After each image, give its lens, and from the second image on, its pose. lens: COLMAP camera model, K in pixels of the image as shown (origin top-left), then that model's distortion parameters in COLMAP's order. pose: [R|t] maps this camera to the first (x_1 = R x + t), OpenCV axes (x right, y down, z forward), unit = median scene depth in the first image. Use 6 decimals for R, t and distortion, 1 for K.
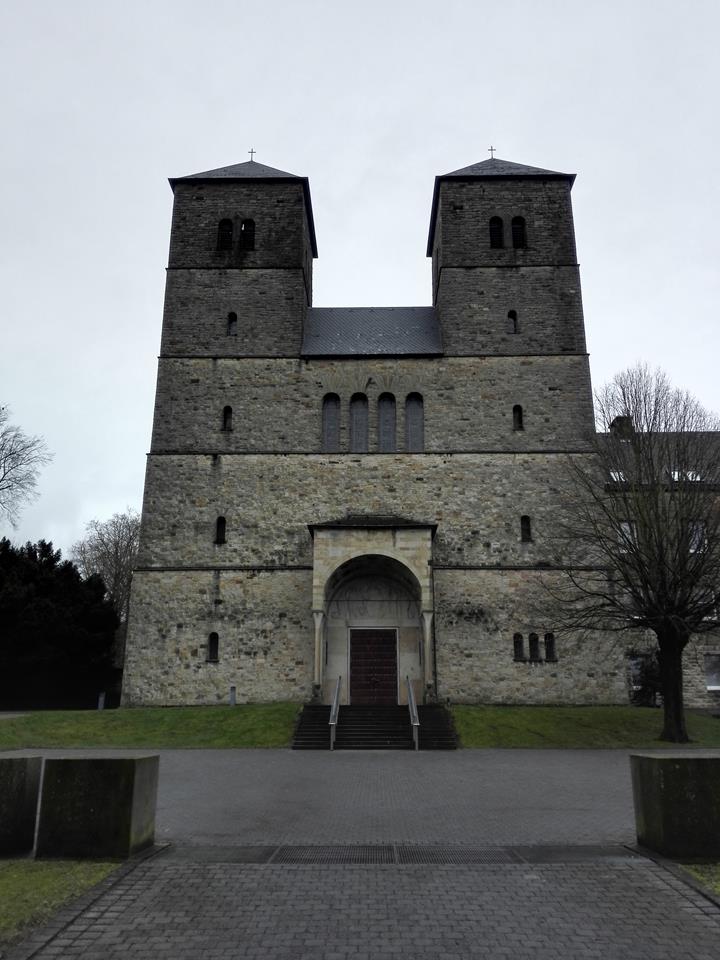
lens RADIAL K [[773.9, 0, 360.0], [0, 773.9, 480.0], [0, 0, 1]] dist [0.152121, -0.241374]
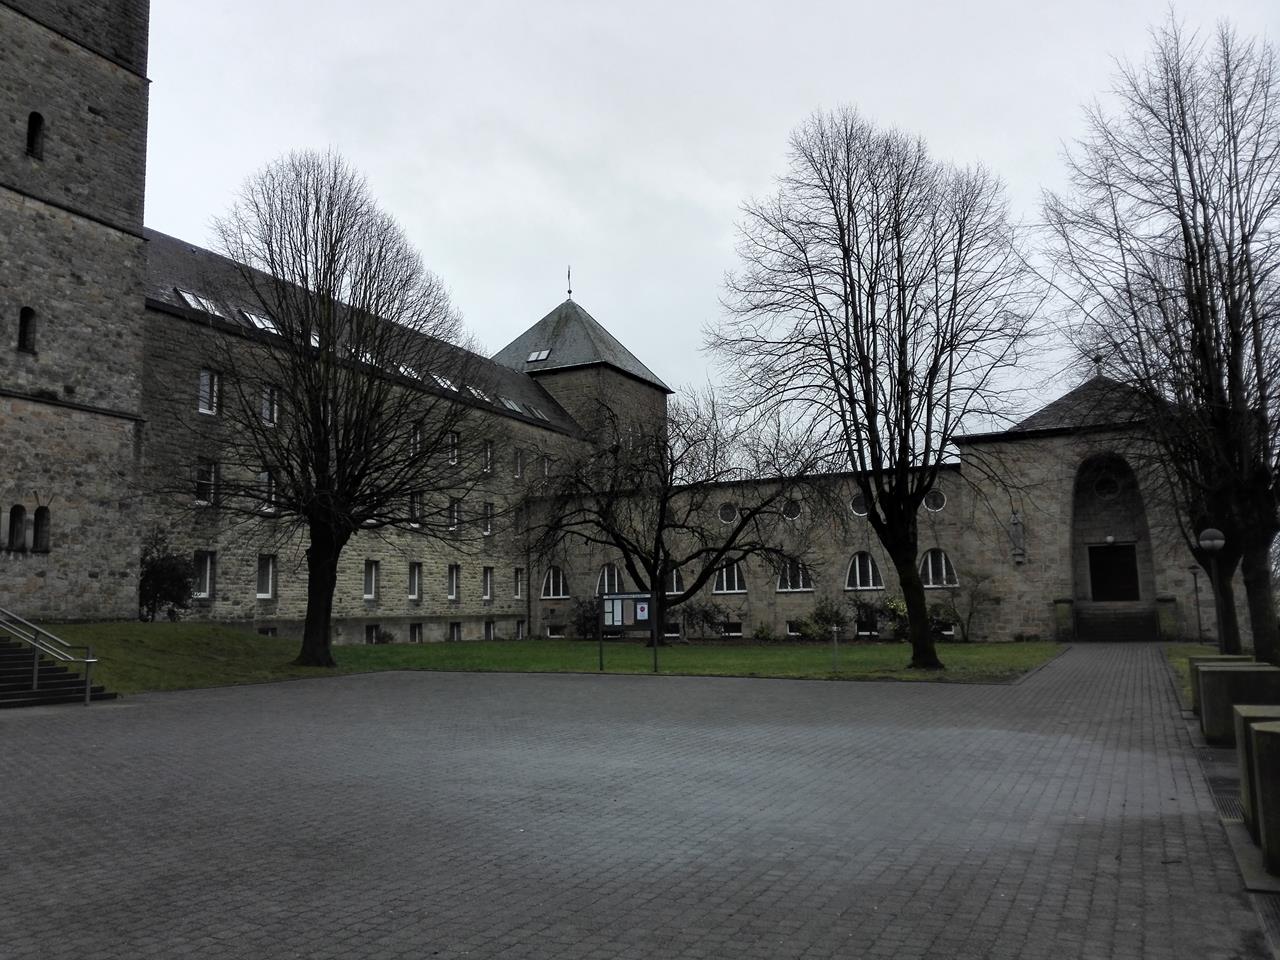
lens RADIAL K [[1031.9, 0, 640.0], [0, 1031.9, 480.0], [0, 0, 1]] dist [0.152121, -0.241374]
pose [[0.418427, 0.114712, 0.900977, -0.300529], [-0.248131, 0.968693, -0.008098, 0.065815], [-0.873699, -0.220172, 0.433791, 0.241464]]
